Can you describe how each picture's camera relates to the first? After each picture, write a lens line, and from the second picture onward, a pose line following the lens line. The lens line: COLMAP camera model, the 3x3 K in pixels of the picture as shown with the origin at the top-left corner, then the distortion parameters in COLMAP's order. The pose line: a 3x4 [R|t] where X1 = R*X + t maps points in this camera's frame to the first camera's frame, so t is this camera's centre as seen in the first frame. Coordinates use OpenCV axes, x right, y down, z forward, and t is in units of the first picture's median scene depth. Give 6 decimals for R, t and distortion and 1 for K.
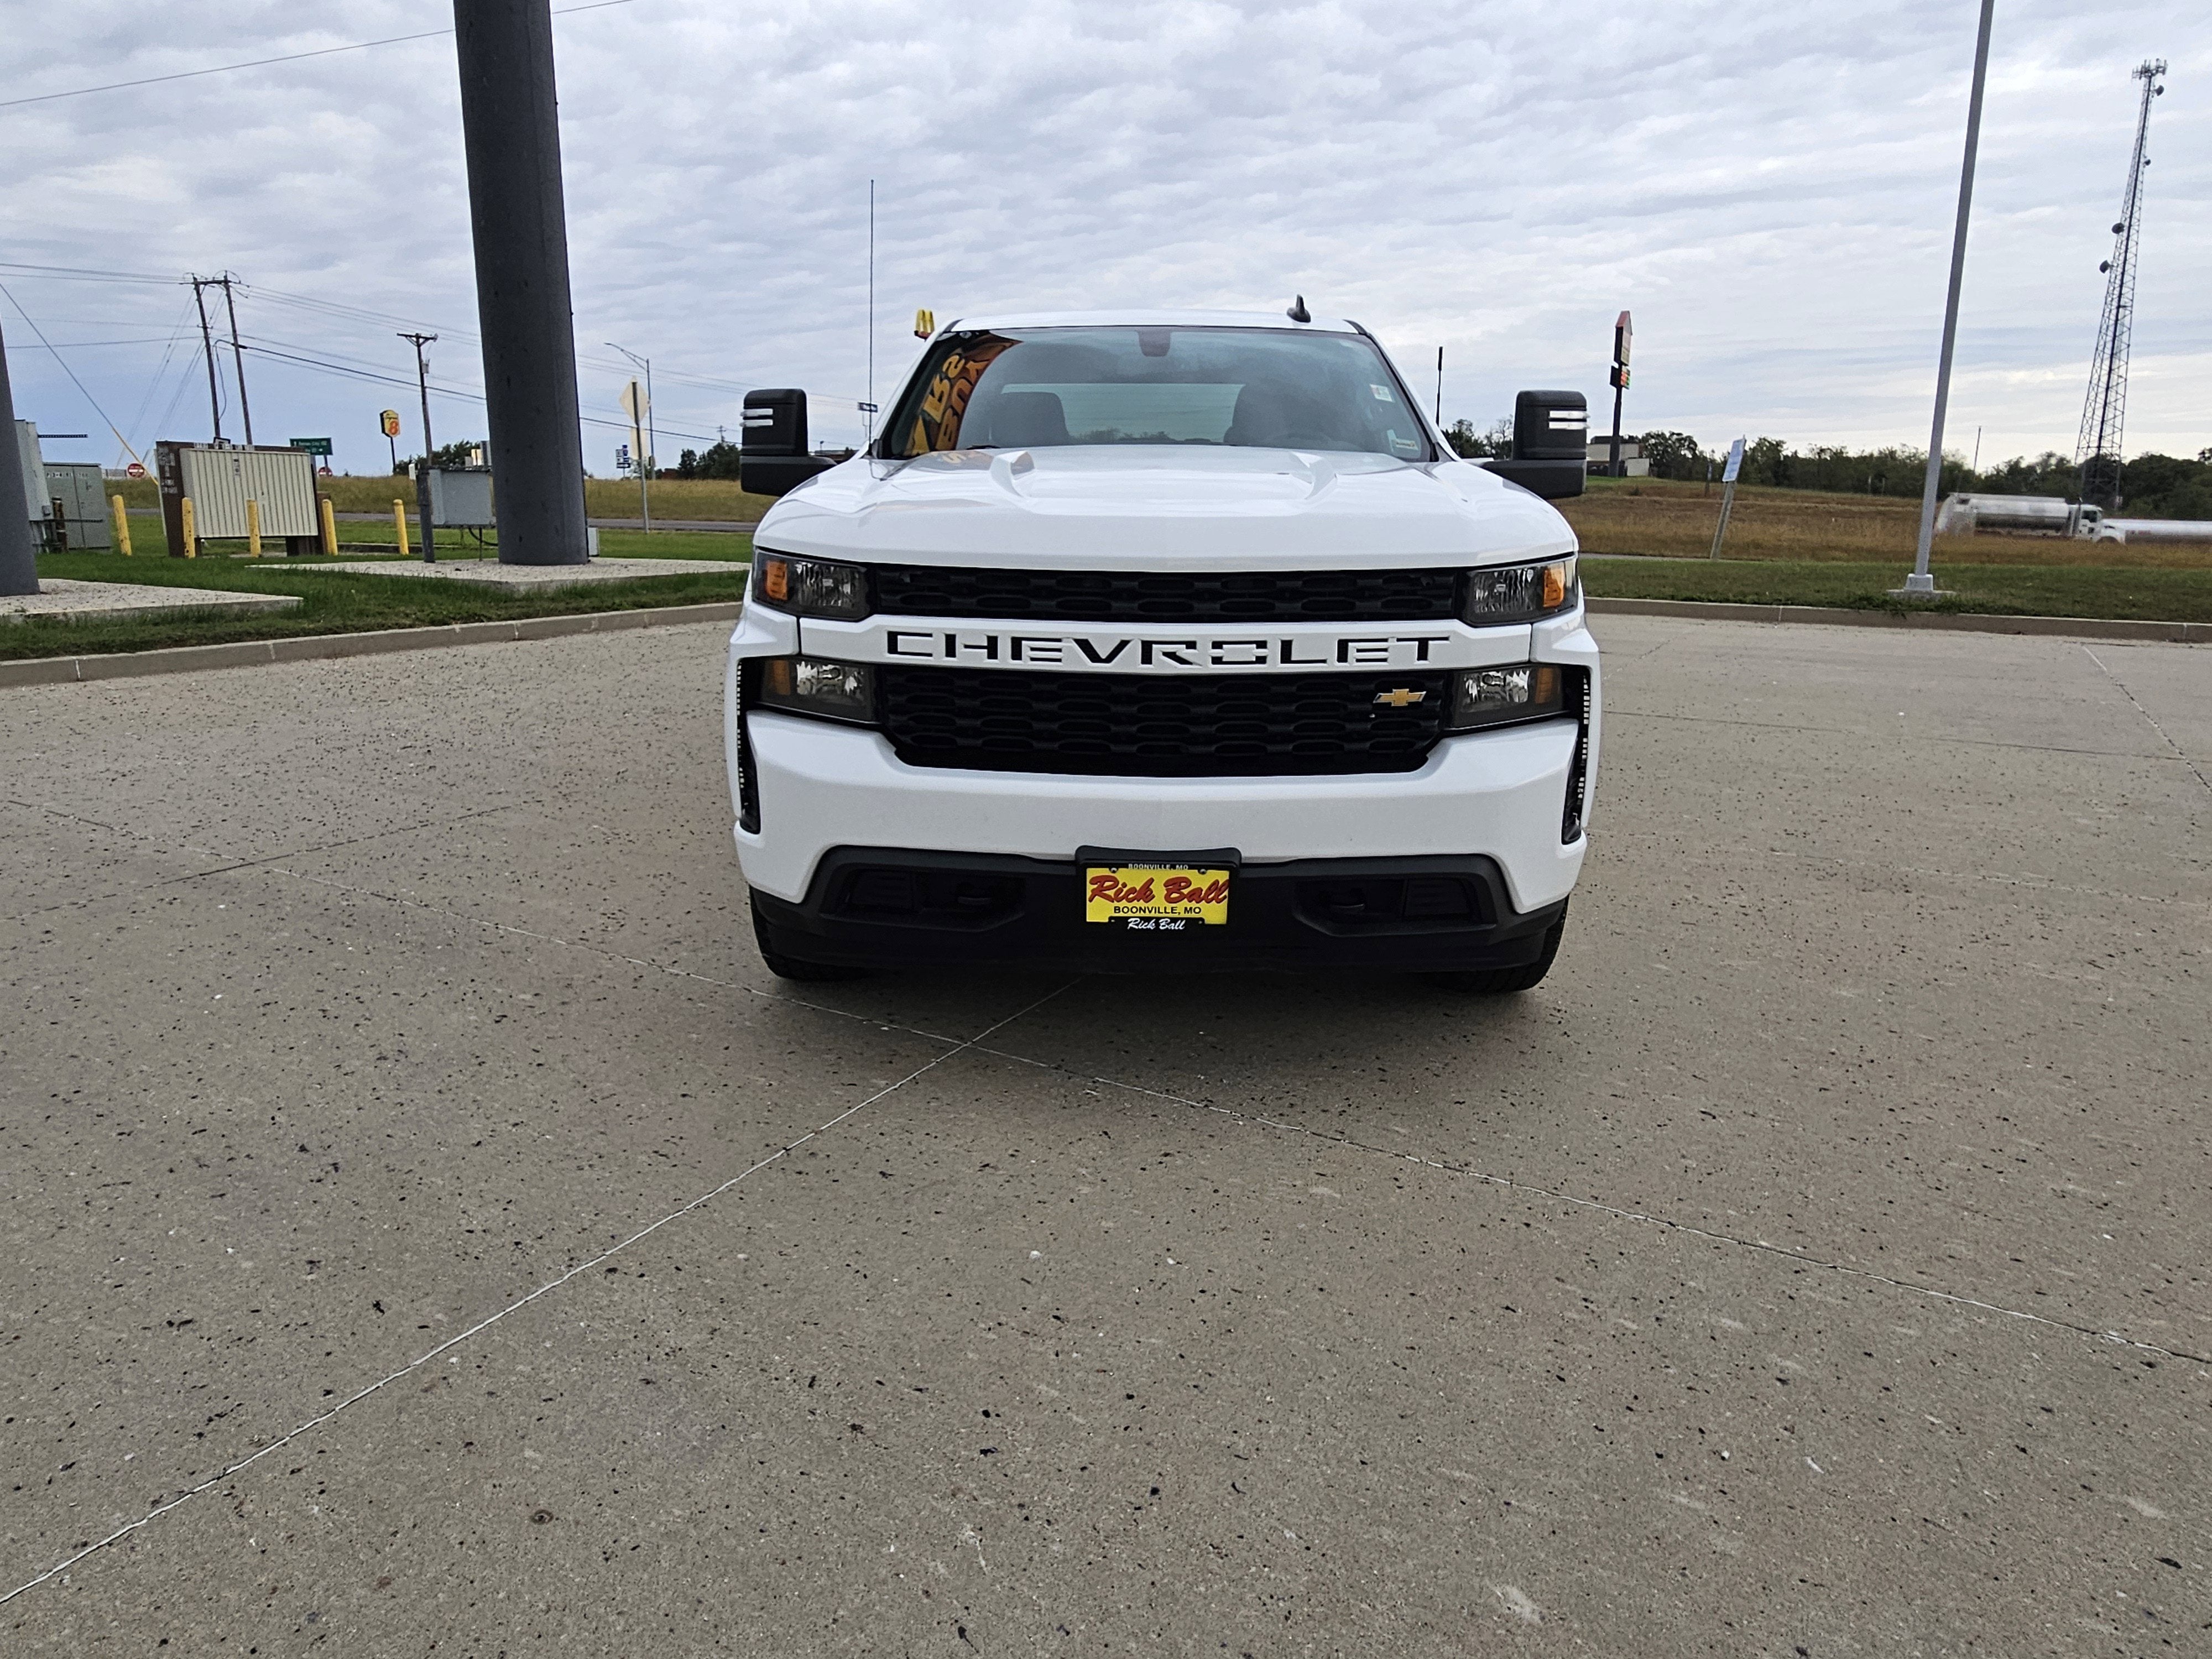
lens RADIAL K [[1401.4, 0, 1086.8], [0, 1401.4, 813.6], [0, 0, 1]] dist [0.006894, -0.004262]
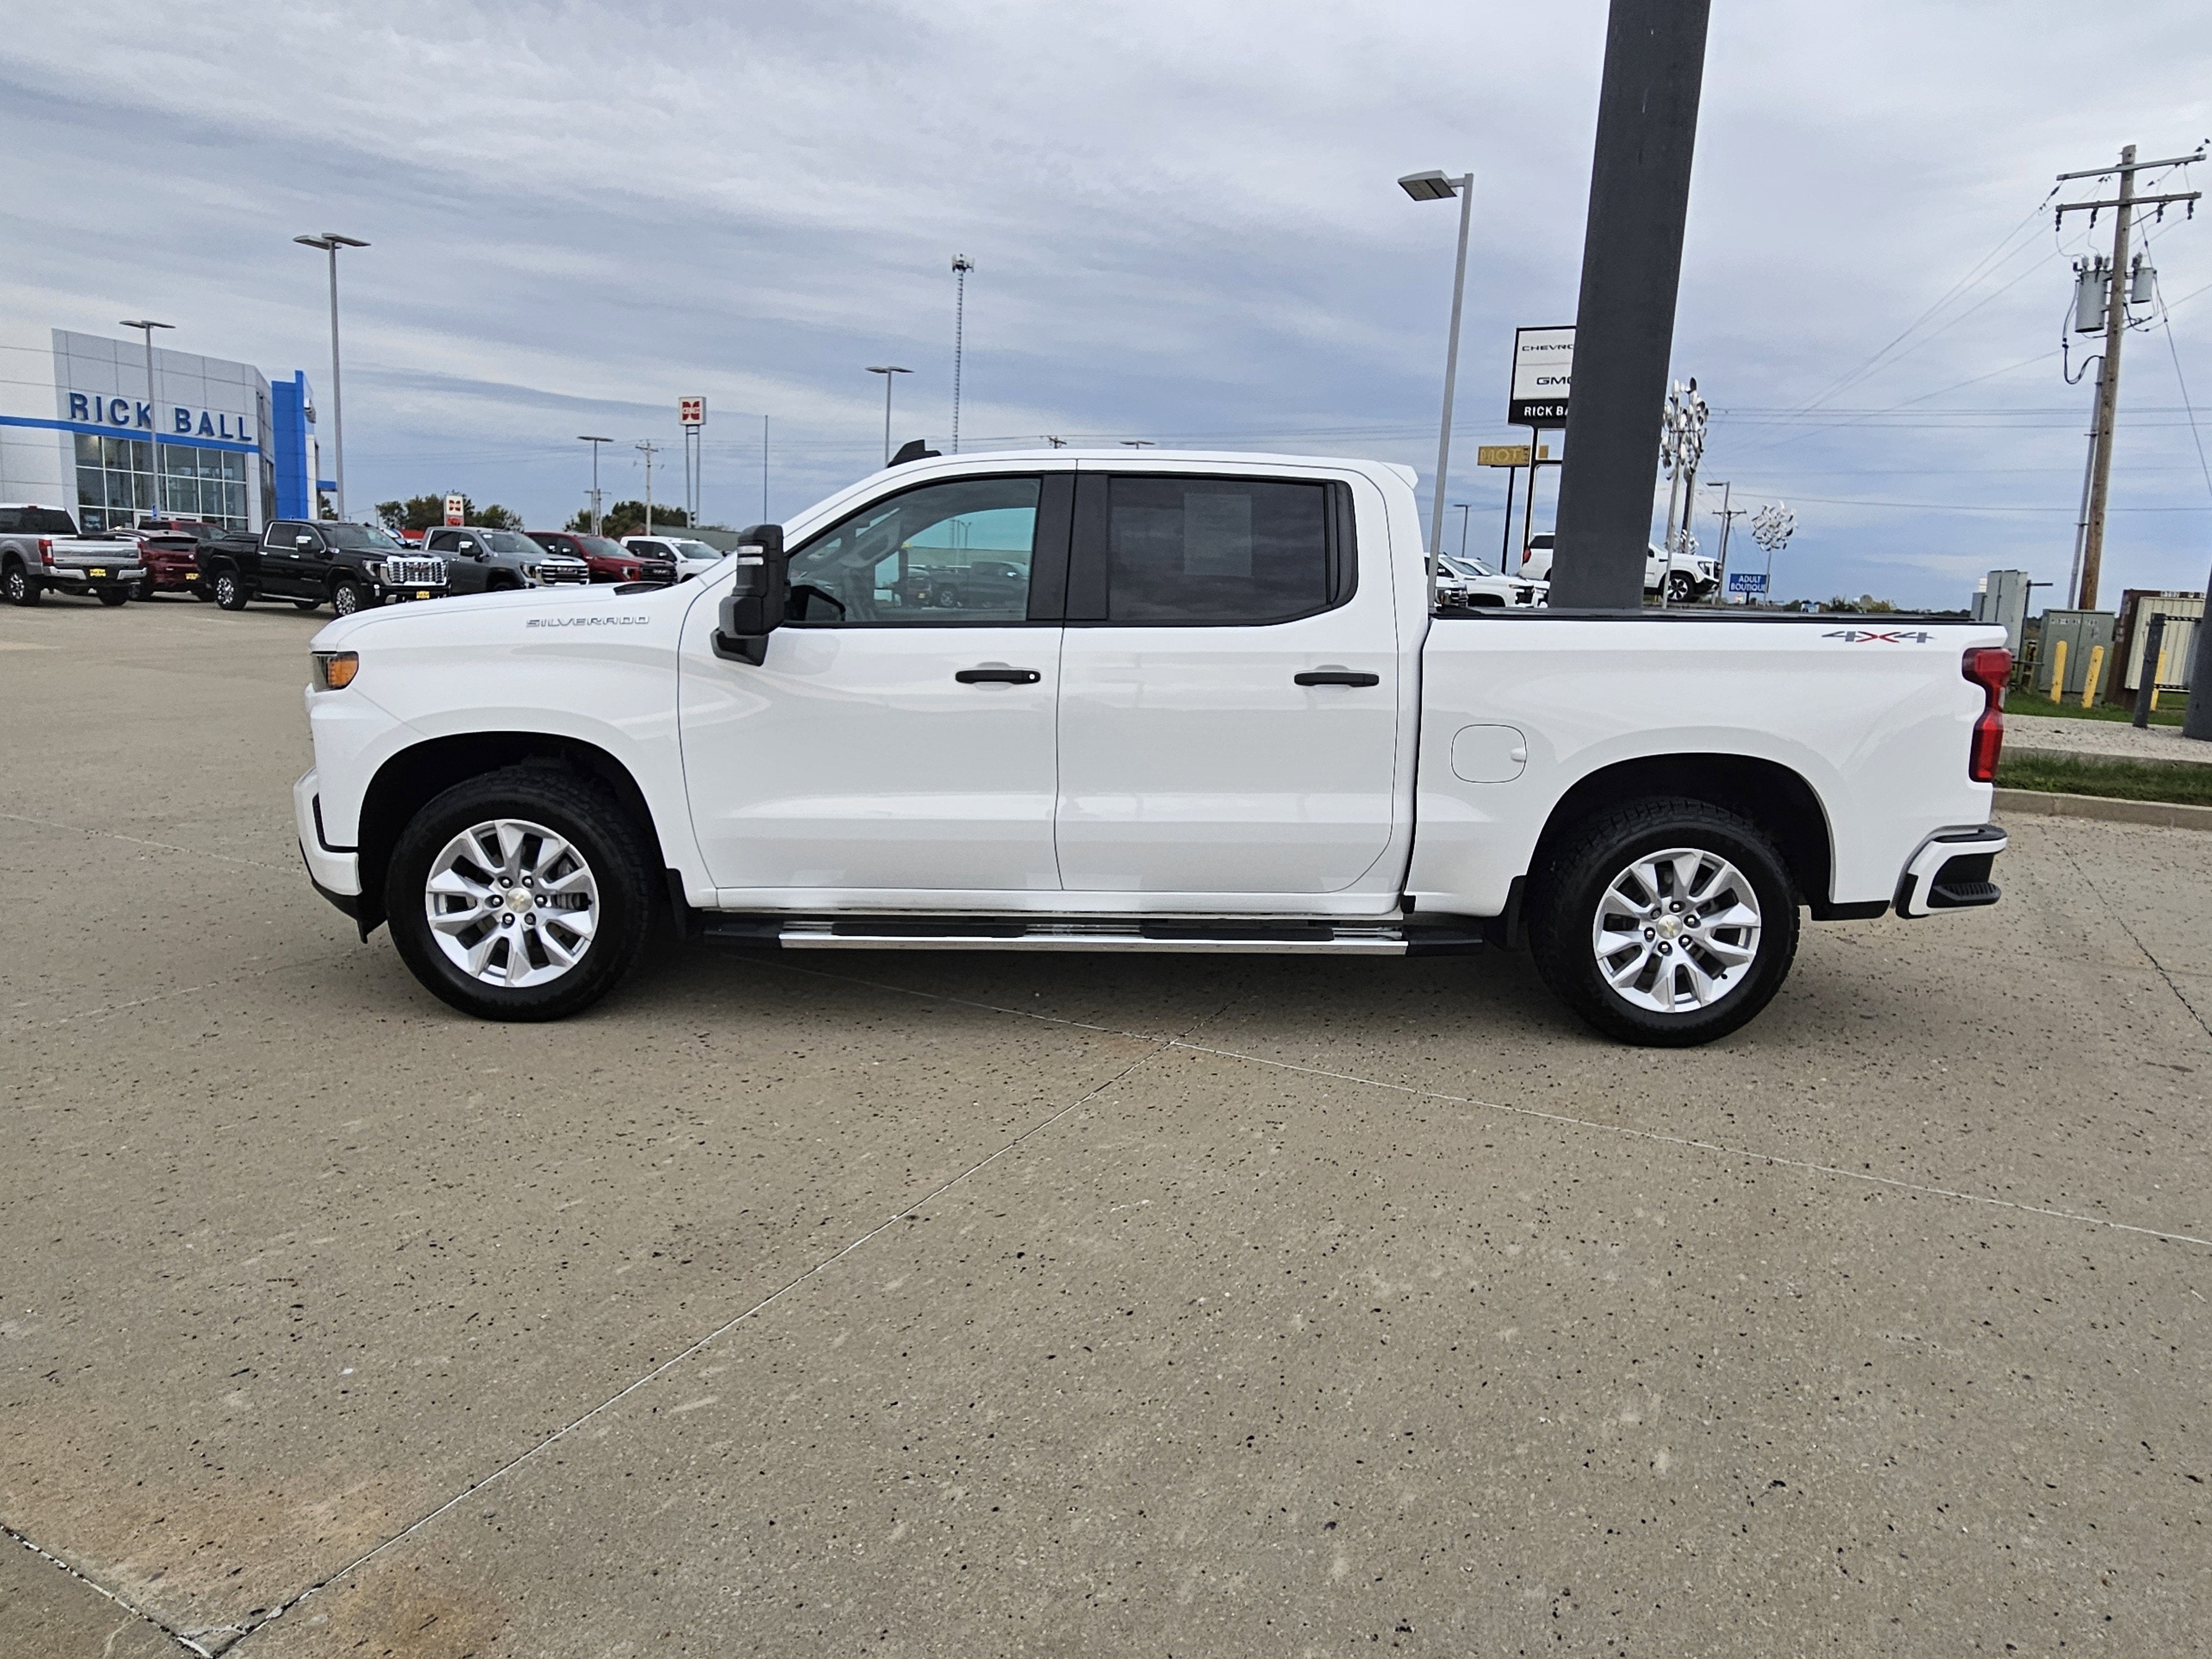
lens RADIAL K [[1401.4, 0, 1102.6], [0, 1401.4, 817.7], [0, 0, 1]] dist [0.006894, -0.004262]
pose [[0.047902, 0.162116, -0.985608, 1.900078], [-0.259602, 0.954853, 0.144440, -0.450742], [0.964527, 0.248947, 0.087825, 1.727640]]
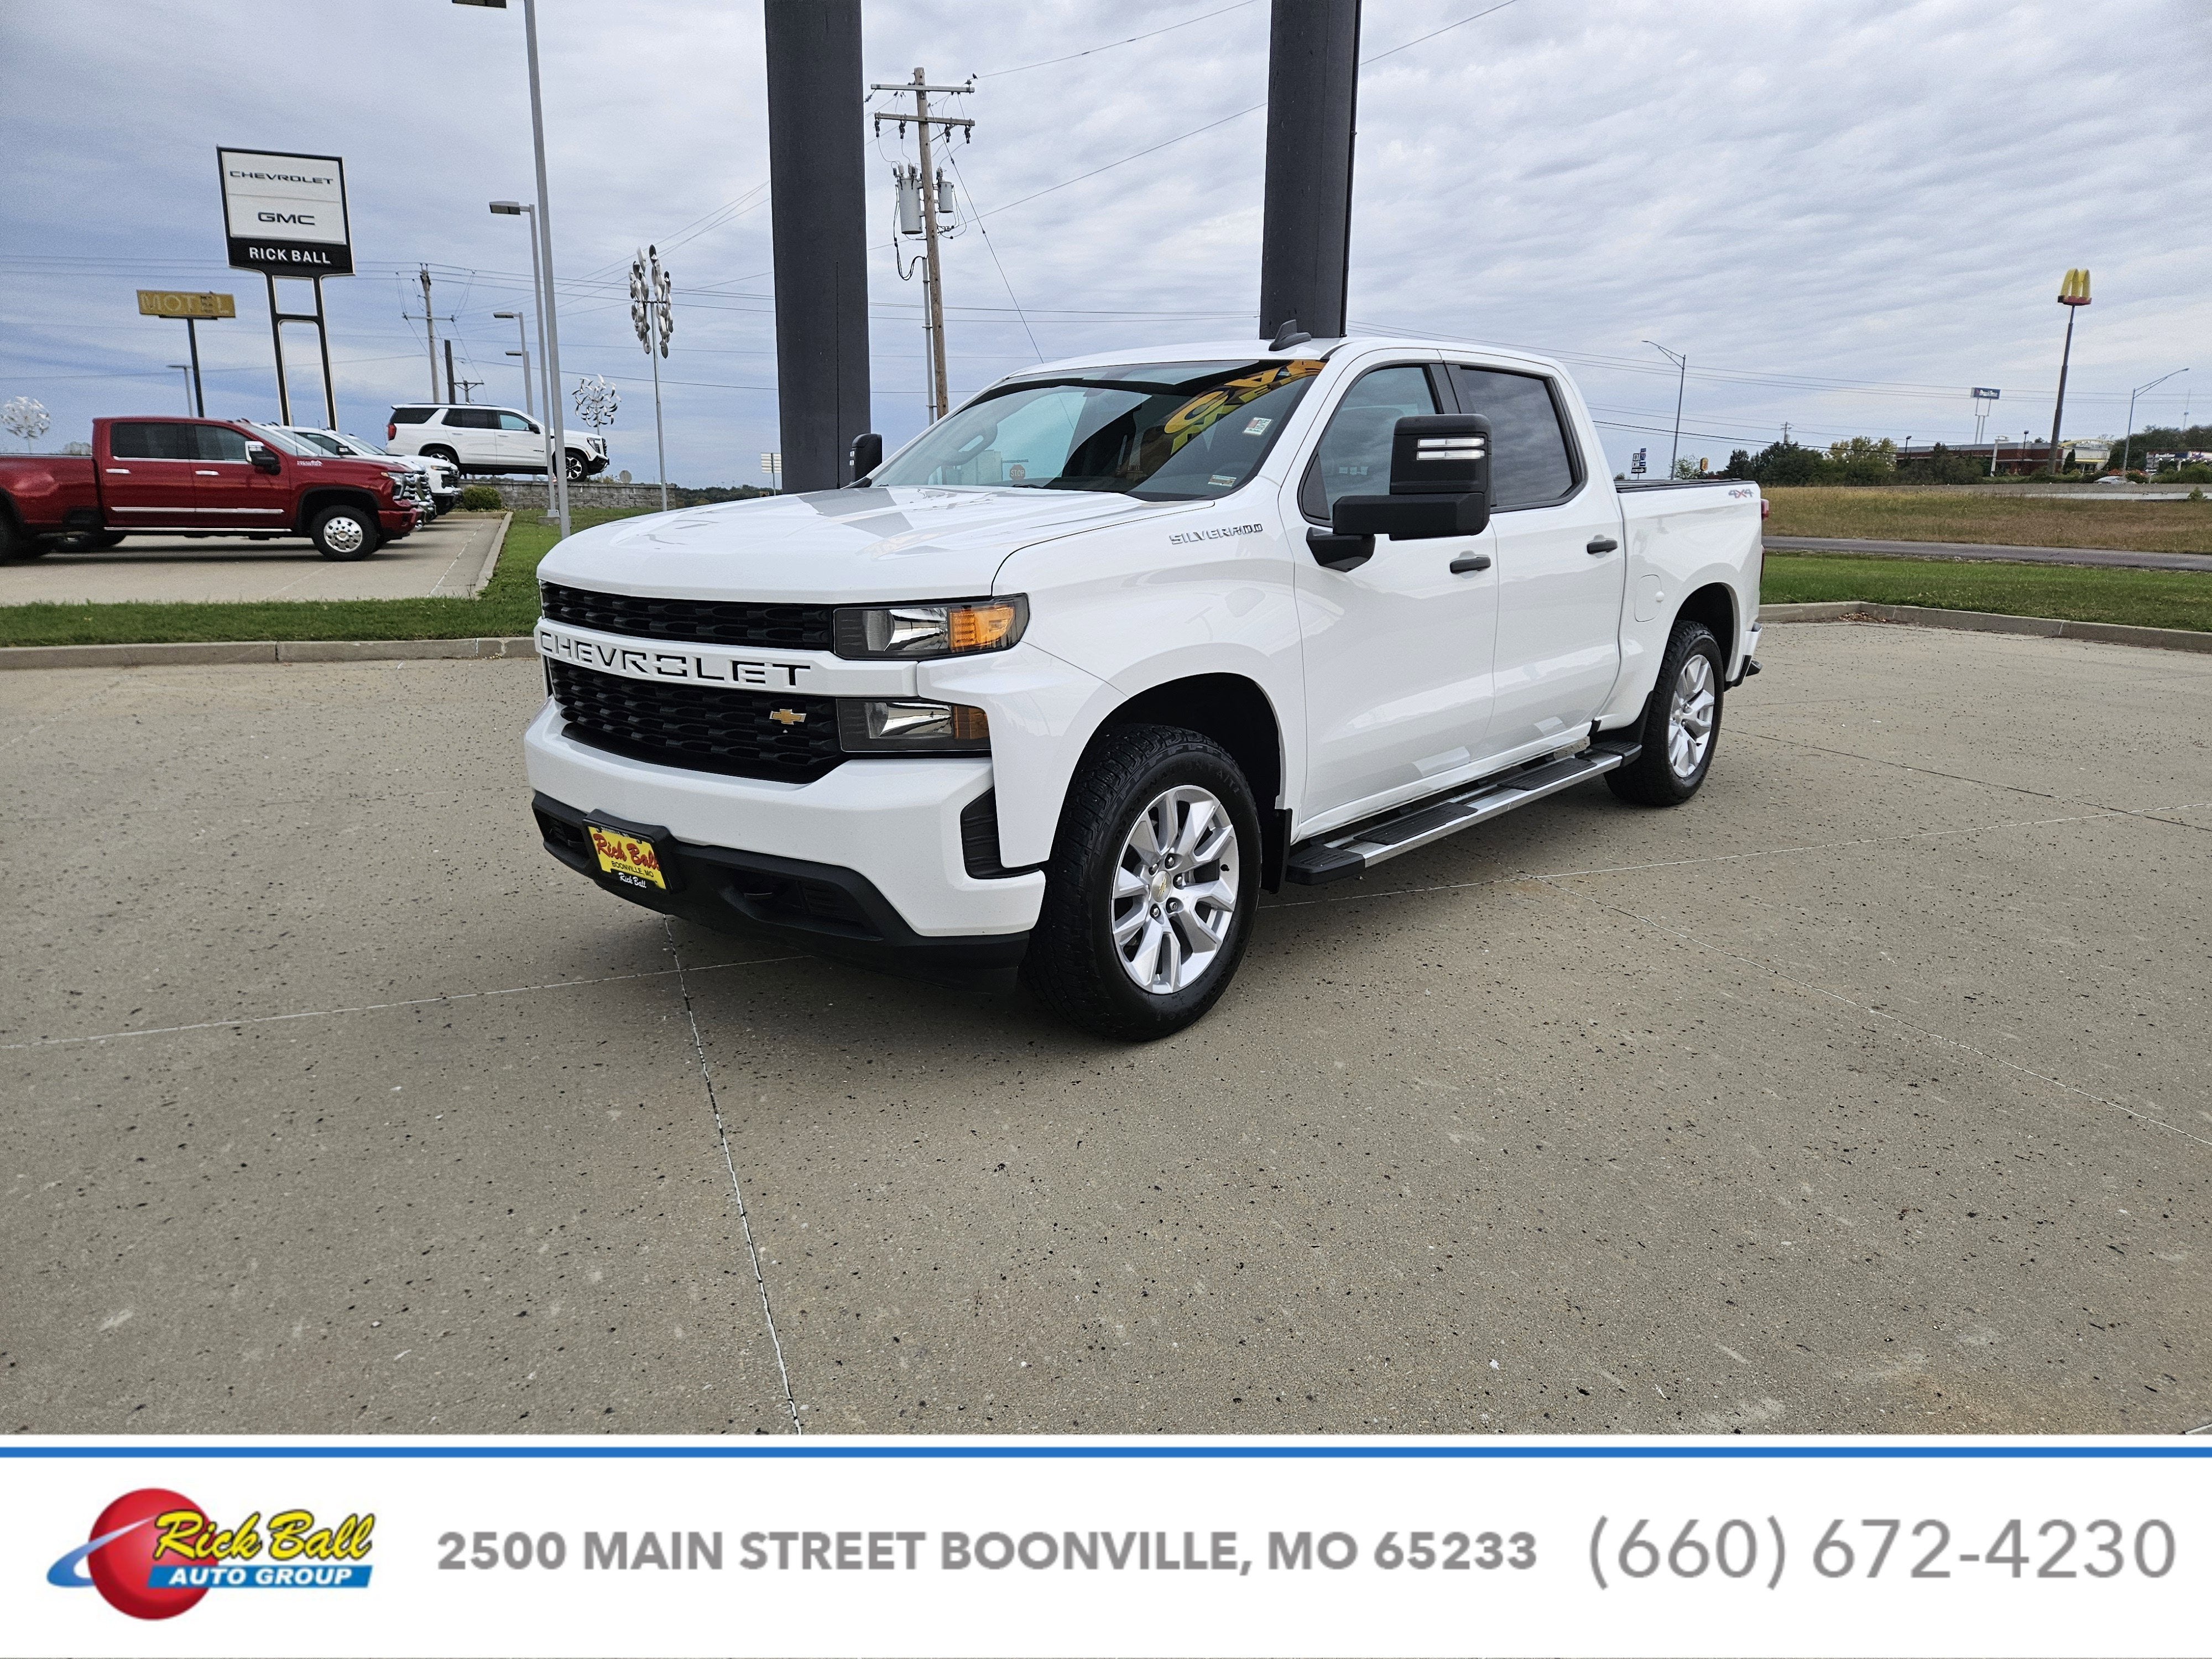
lens RADIAL K [[1471.5, 0, 1114.6], [0, 1471.5, 808.7], [0, 0, 1]] dist [0.058255, -0.037623]
pose [[0.784378, 0.129741, -0.606562, 1.122915], [-0.140853, 0.989590, 0.029525, -0.078899], [0.604079, 0.062277, 0.794488, 0.211566]]
